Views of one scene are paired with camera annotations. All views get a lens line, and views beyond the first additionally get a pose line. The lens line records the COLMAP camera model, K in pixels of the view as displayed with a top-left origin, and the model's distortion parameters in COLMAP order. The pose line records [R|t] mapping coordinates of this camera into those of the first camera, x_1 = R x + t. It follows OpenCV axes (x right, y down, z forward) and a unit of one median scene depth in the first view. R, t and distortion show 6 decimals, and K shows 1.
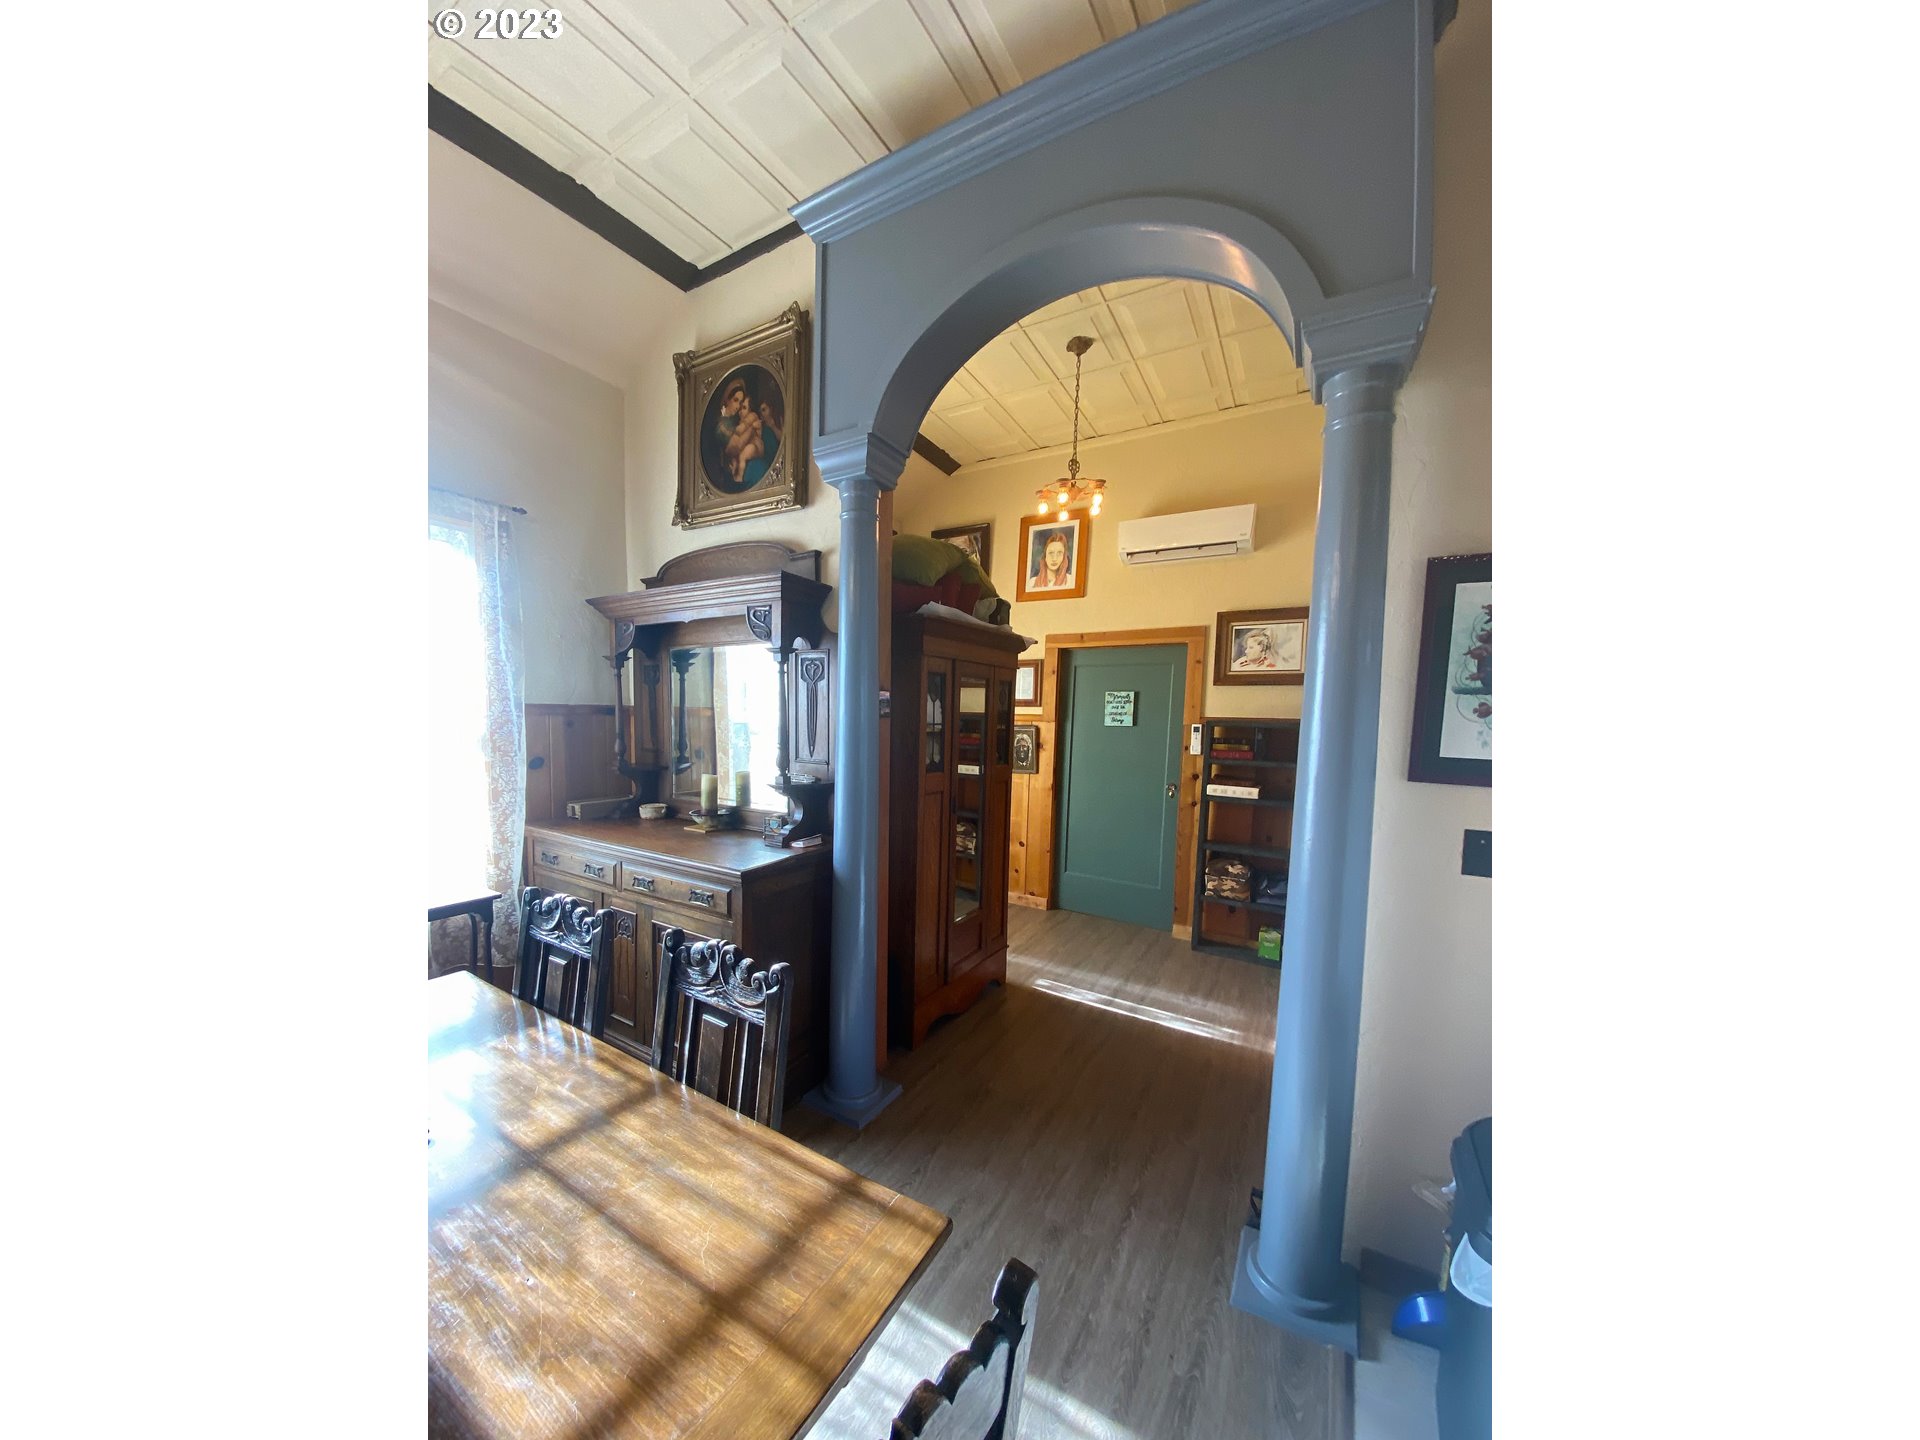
lens RADIAL K [[622.3, 0, 934.5], [0, 622.3, 765.5], [0, 0, 1]] dist [-0.000063, -0.000007]
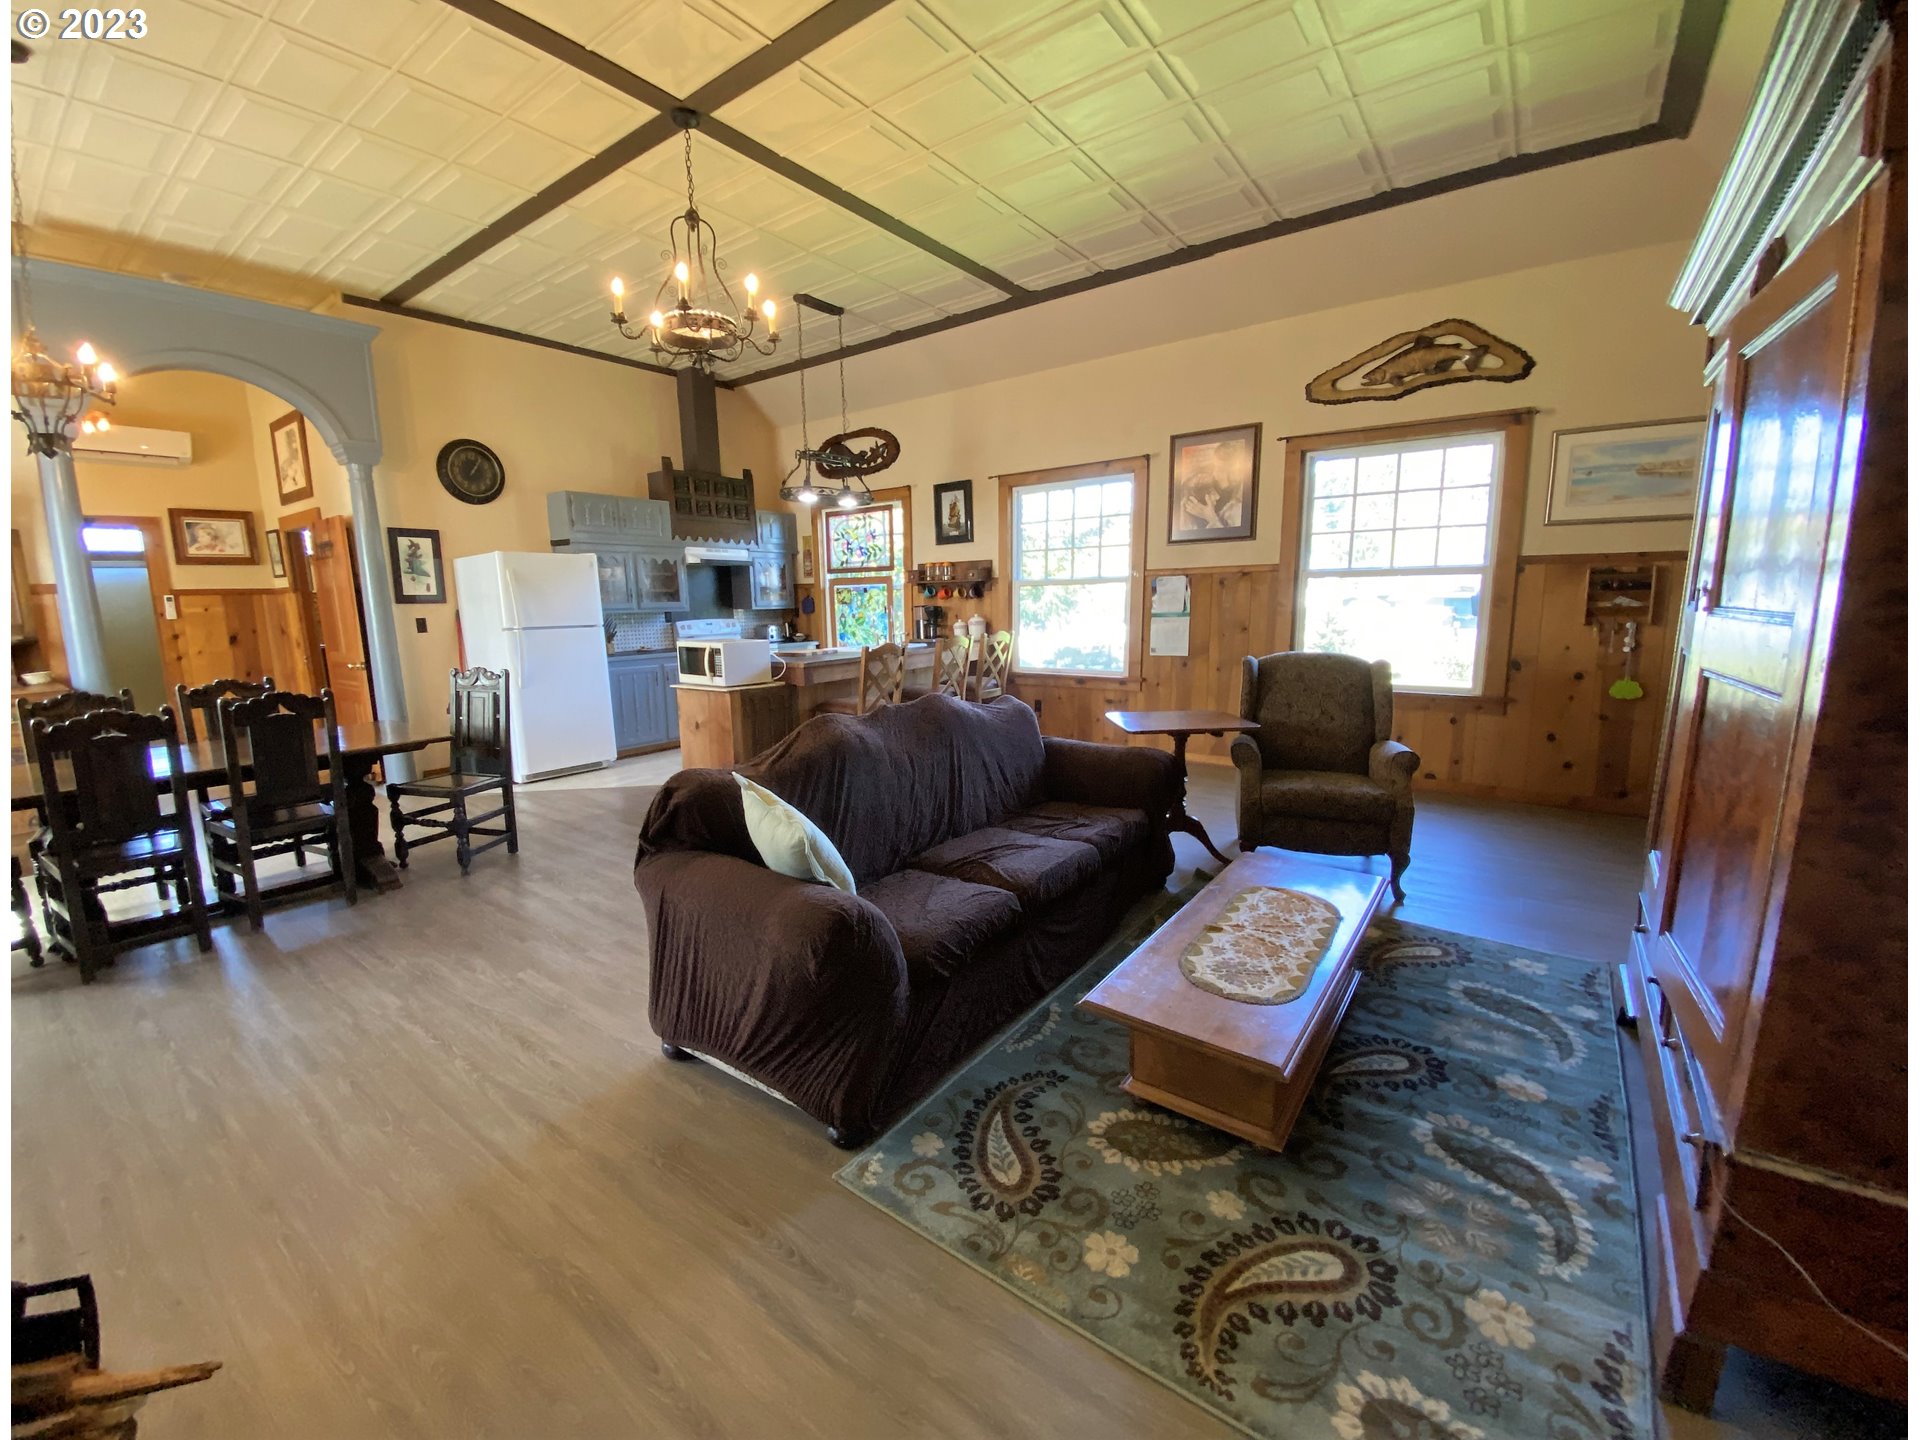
lens RADIAL K [[772.2, 0, 945.8], [0, 772.2, 724.4], [0, 0, 1]] dist [0.005911, -0.014266]
pose [[0.095518, -0.189178, 0.977286, -1.528697], [0.102296, 0.978443, 0.179403, 0.112405], [-0.990158, 0.082836, 0.112811, -1.110338]]
